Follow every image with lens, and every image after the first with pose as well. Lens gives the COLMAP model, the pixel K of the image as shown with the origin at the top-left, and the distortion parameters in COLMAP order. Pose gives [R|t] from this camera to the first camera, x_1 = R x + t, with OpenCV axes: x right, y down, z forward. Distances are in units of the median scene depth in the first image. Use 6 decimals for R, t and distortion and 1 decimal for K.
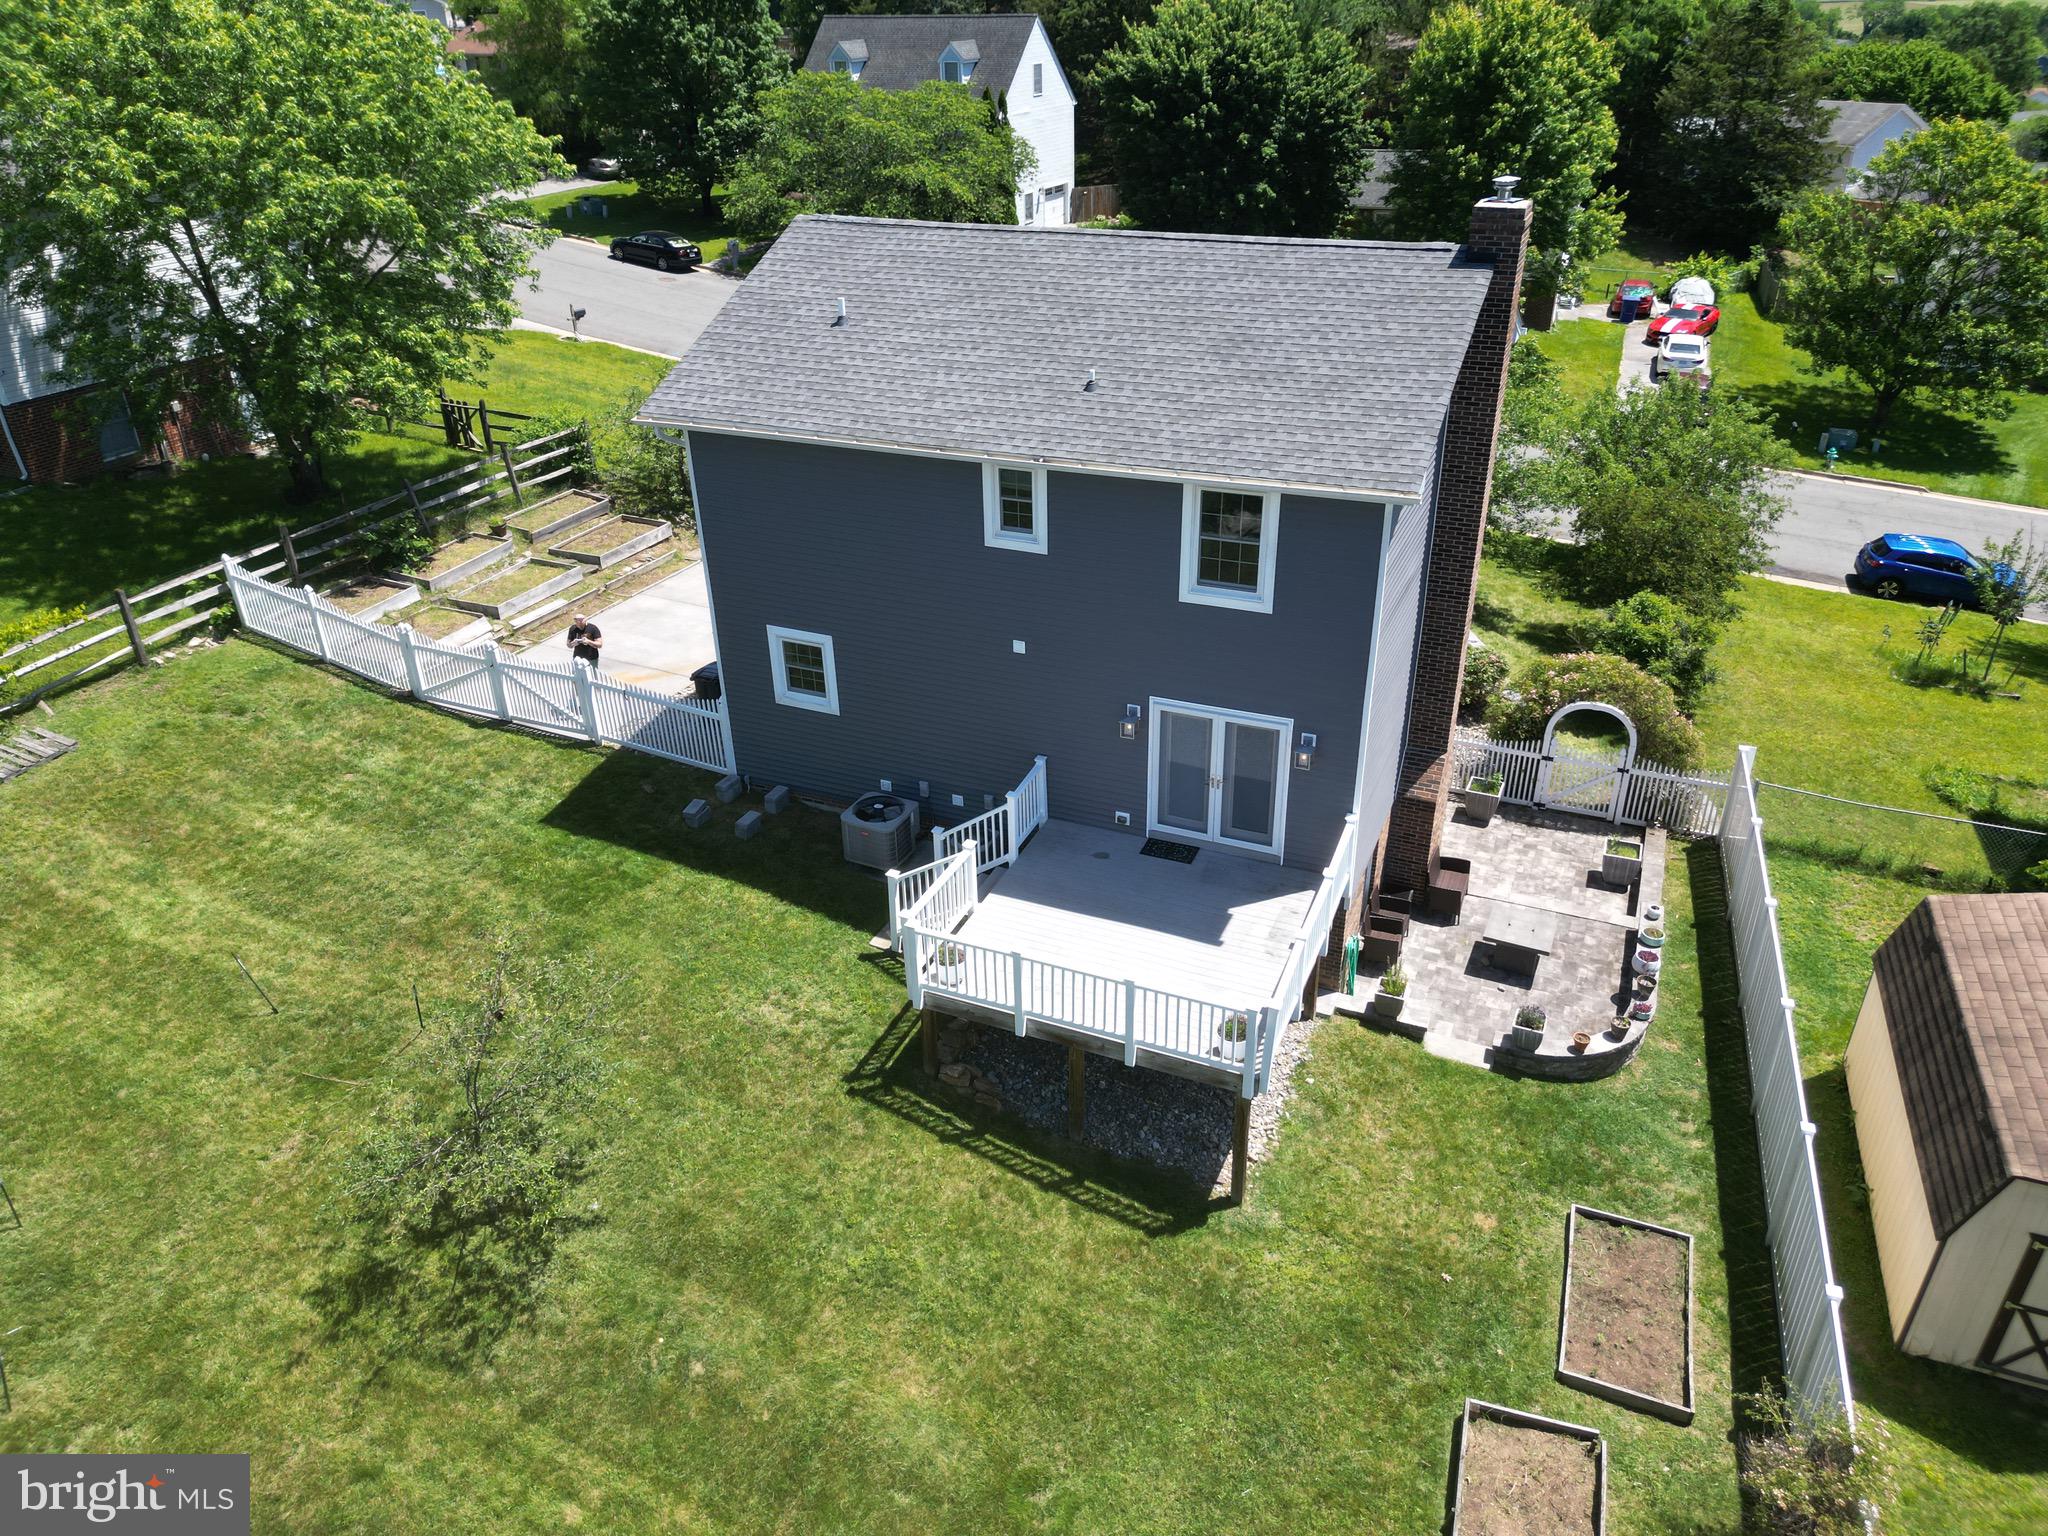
lens RADIAL K [[1437.3, 0, 1023.8], [0, 1437.3, 762.5], [0, 0, 1]] dist [0.069296, -0.066257]
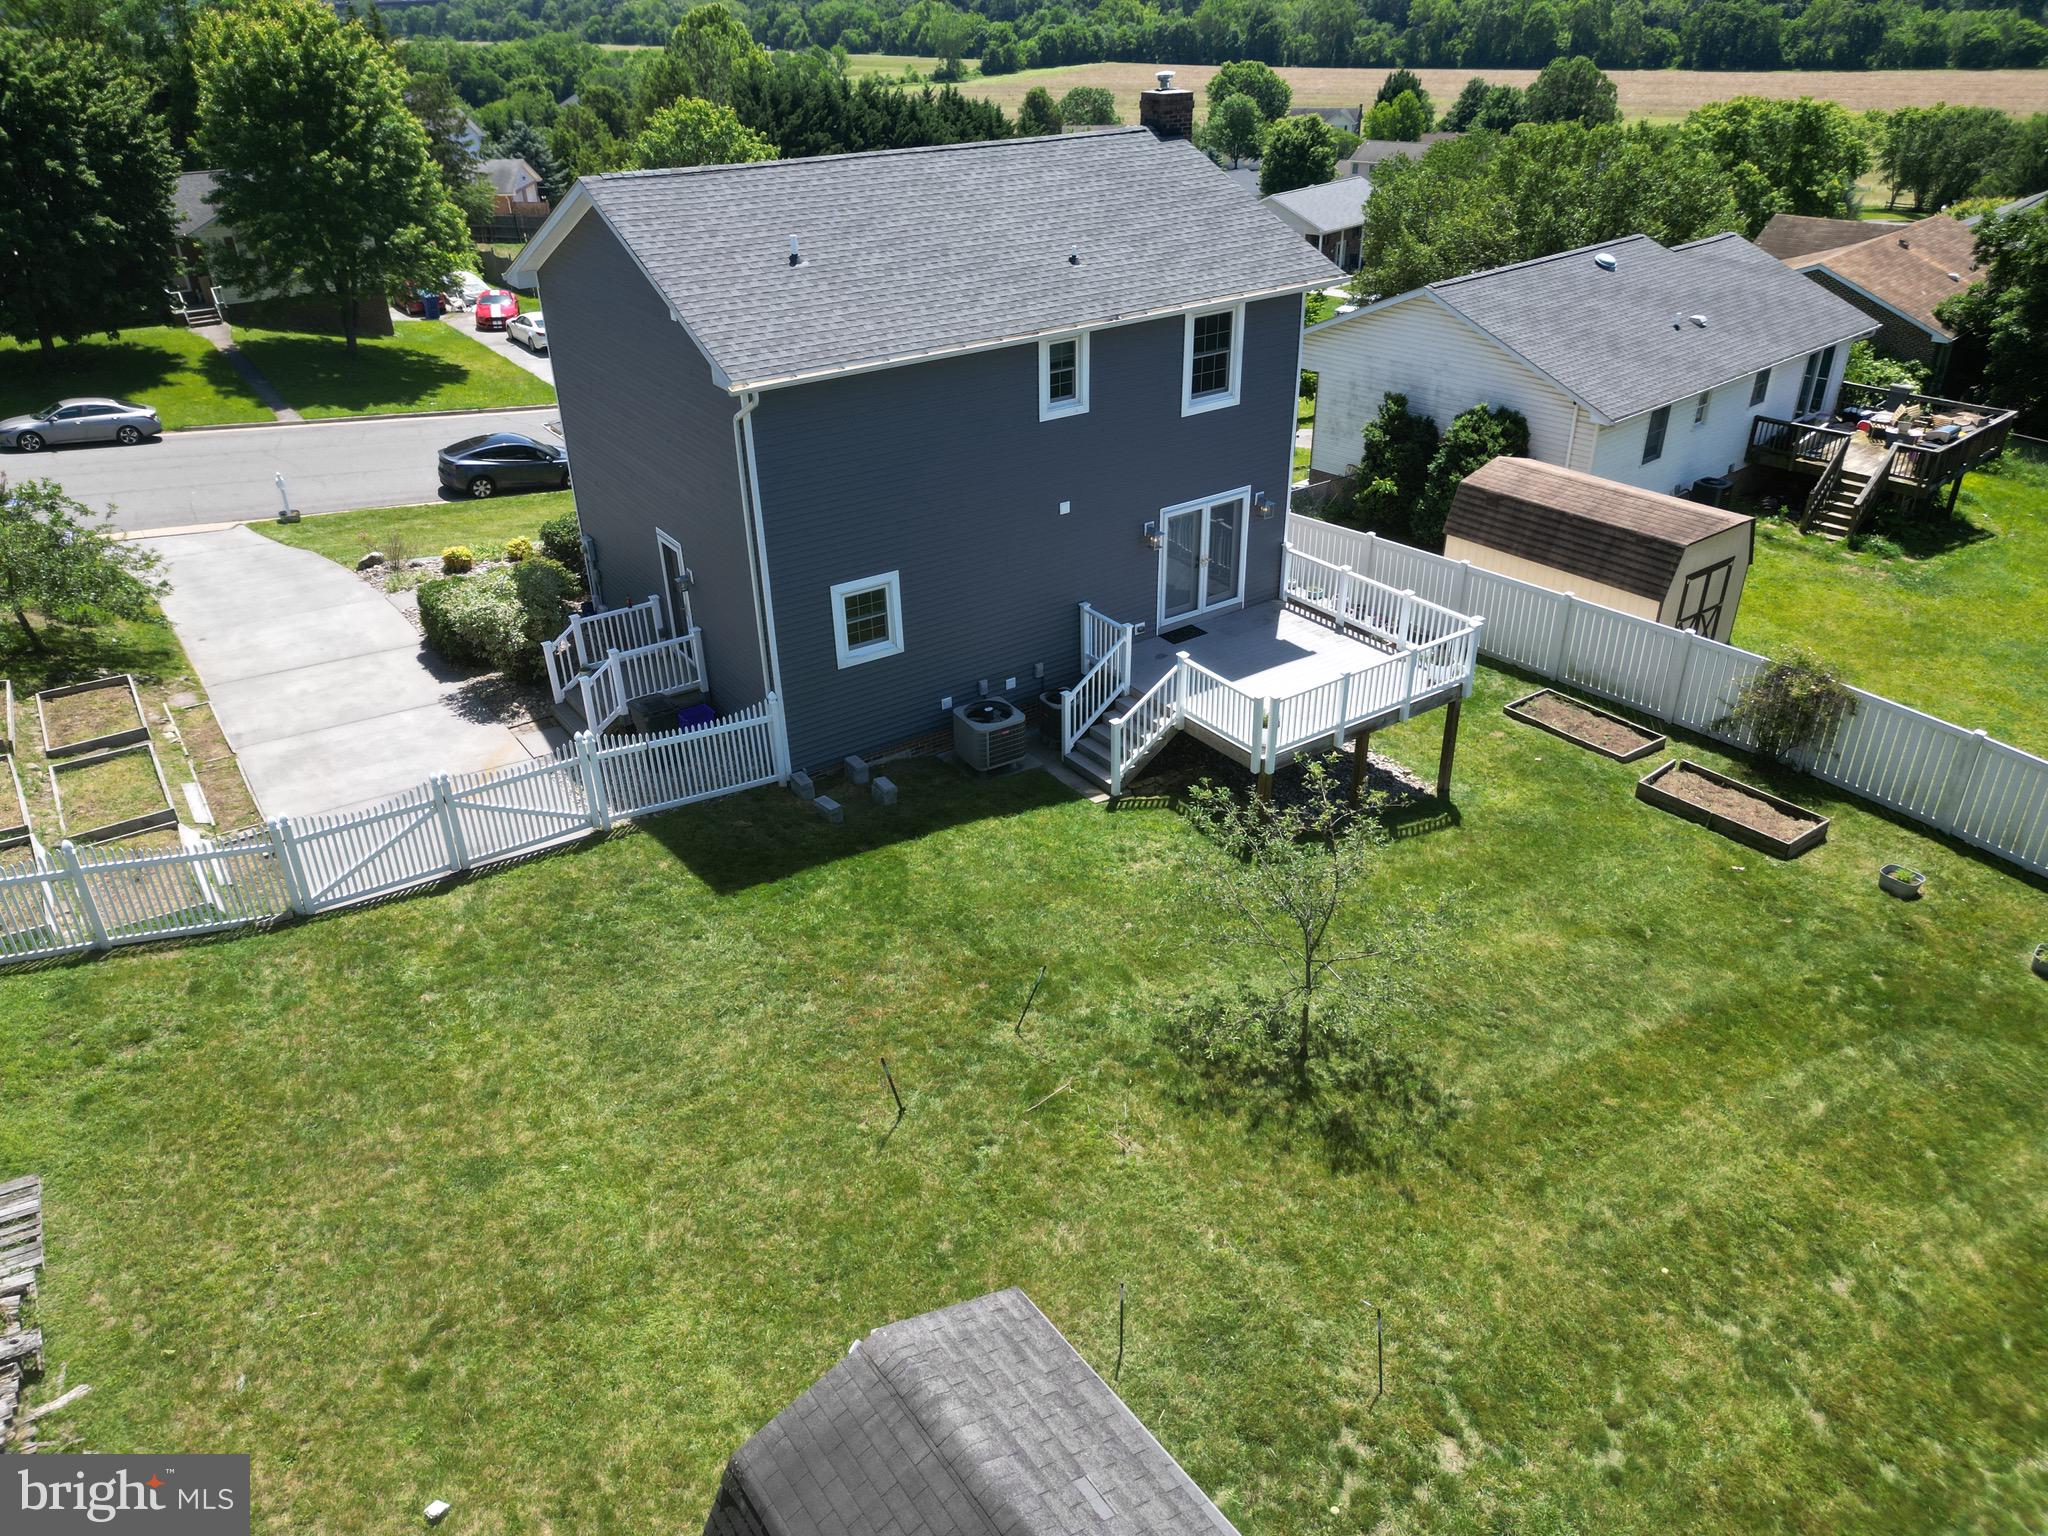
lens RADIAL K [[1437.3, 0, 1023.8], [0, 1437.3, 762.5], [0, 0, 1]] dist [0.069296, -0.066257]
pose [[0.526354, -0.397469, 0.751645, -0.849054], [0.415465, 0.891521, 0.180498, -0.107318], [-0.741849, 0.217277, 0.634390, 0.317304]]
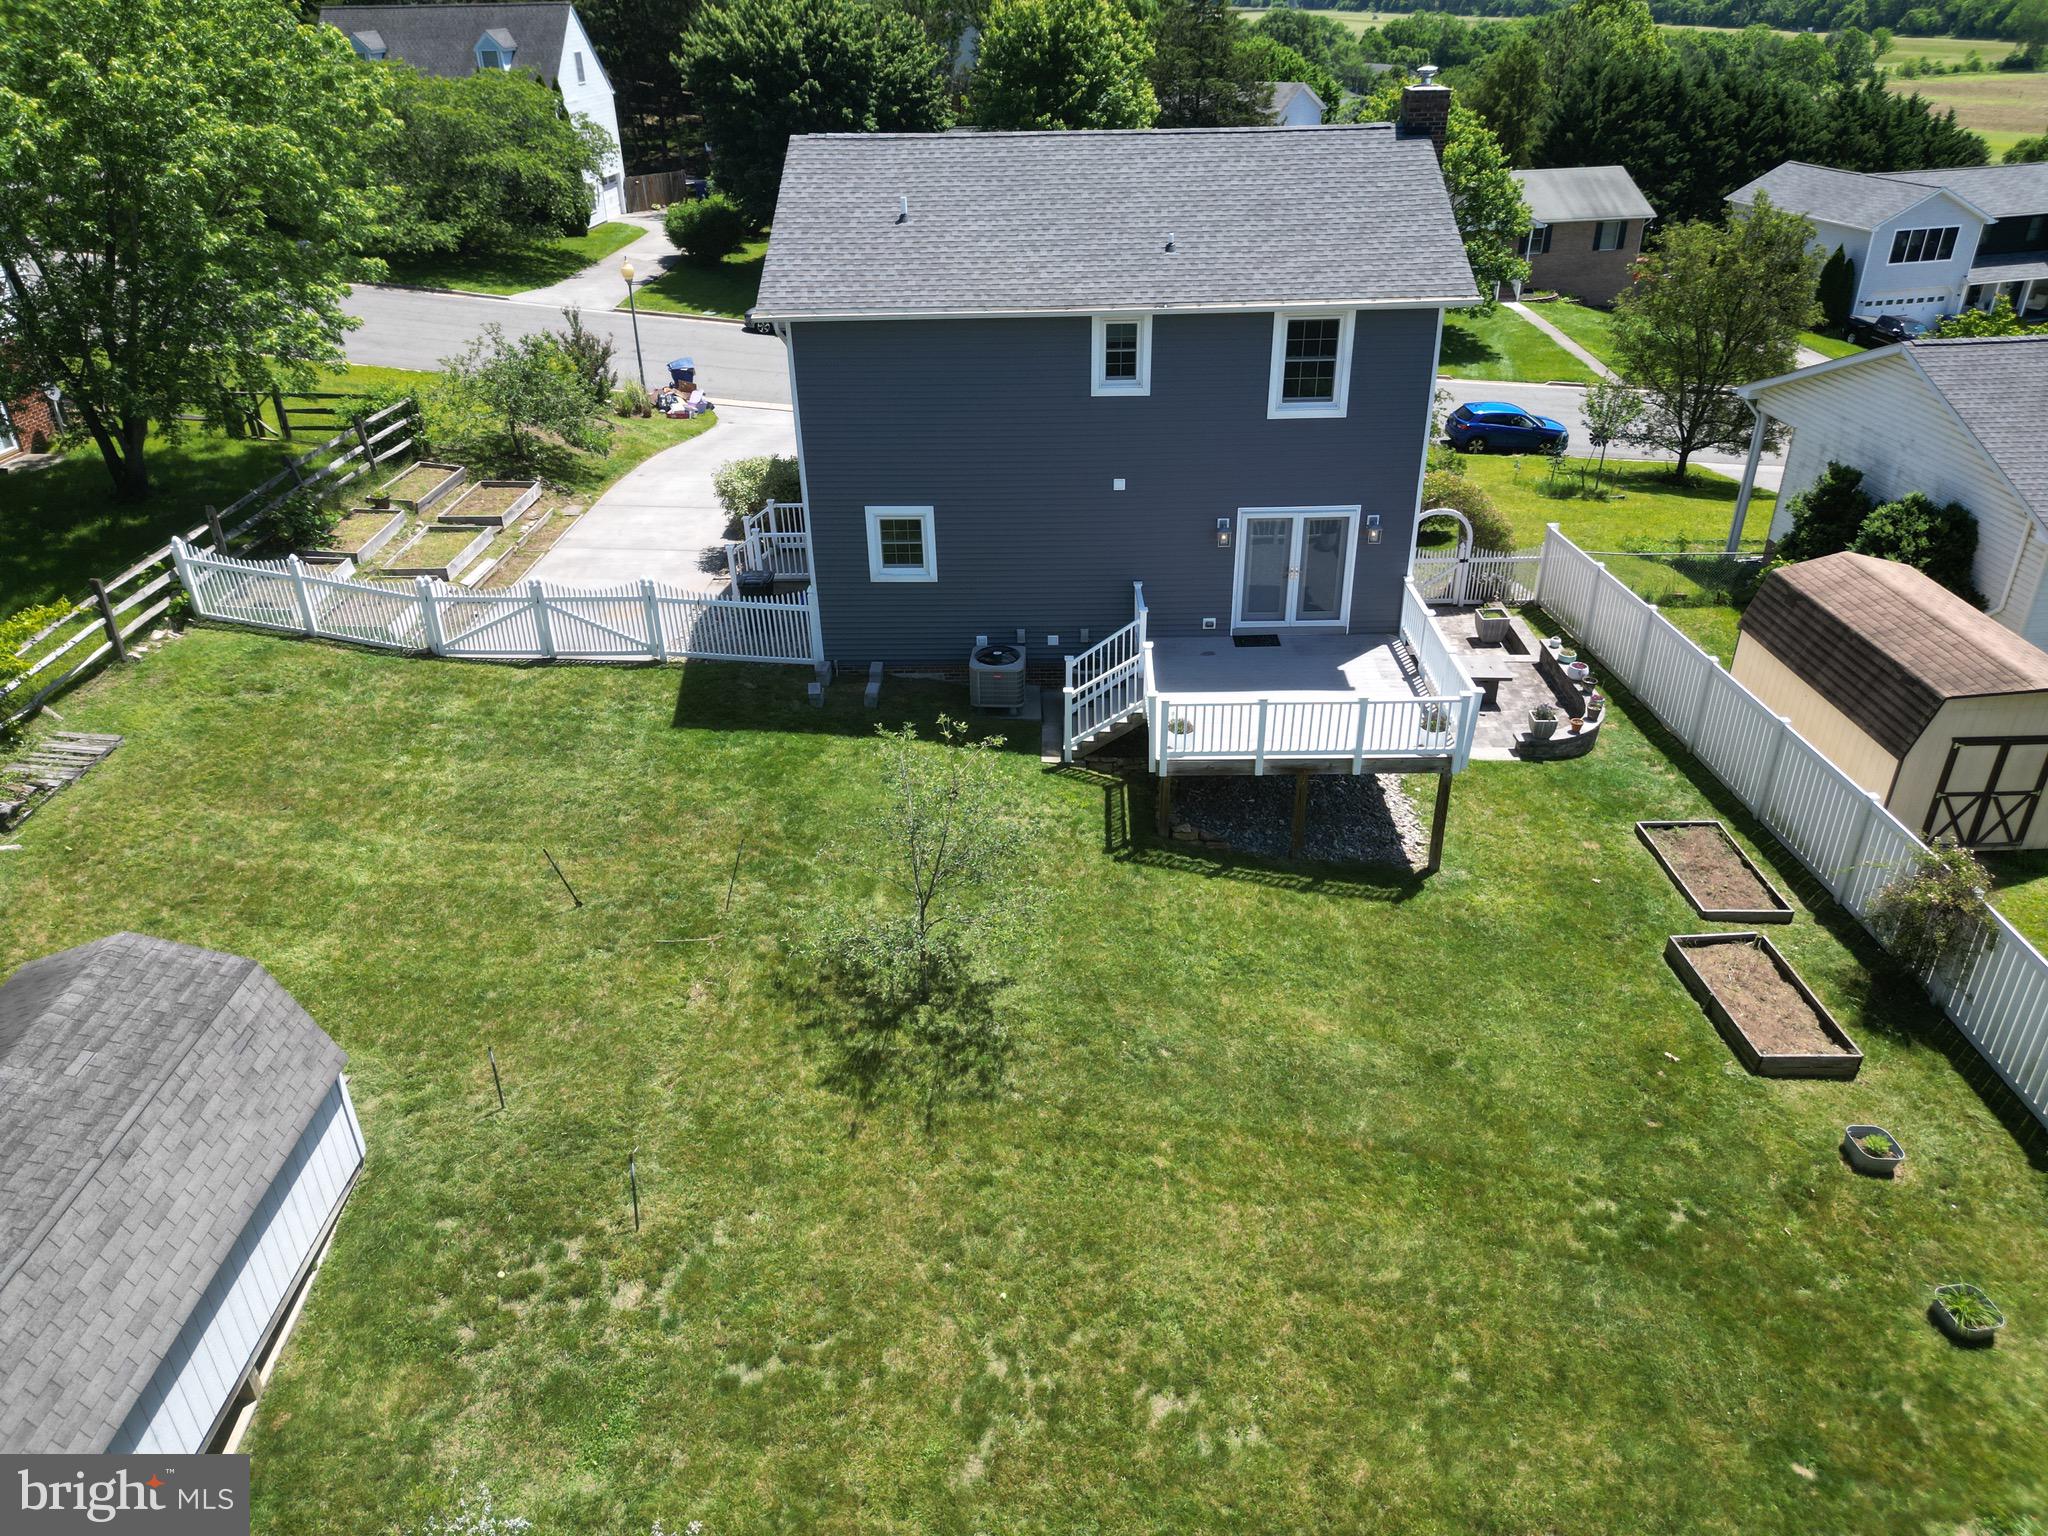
lens RADIAL K [[1437.3, 0, 1023.8], [0, 1437.3, 762.5], [0, 0, 1]] dist [0.069296, -0.066257]
pose [[0.922071, -0.182279, 0.341407, -0.461239], [0.185127, 0.982409, 0.024522, 0.087446], [-0.339871, 0.040593, 0.939596, -0.053226]]
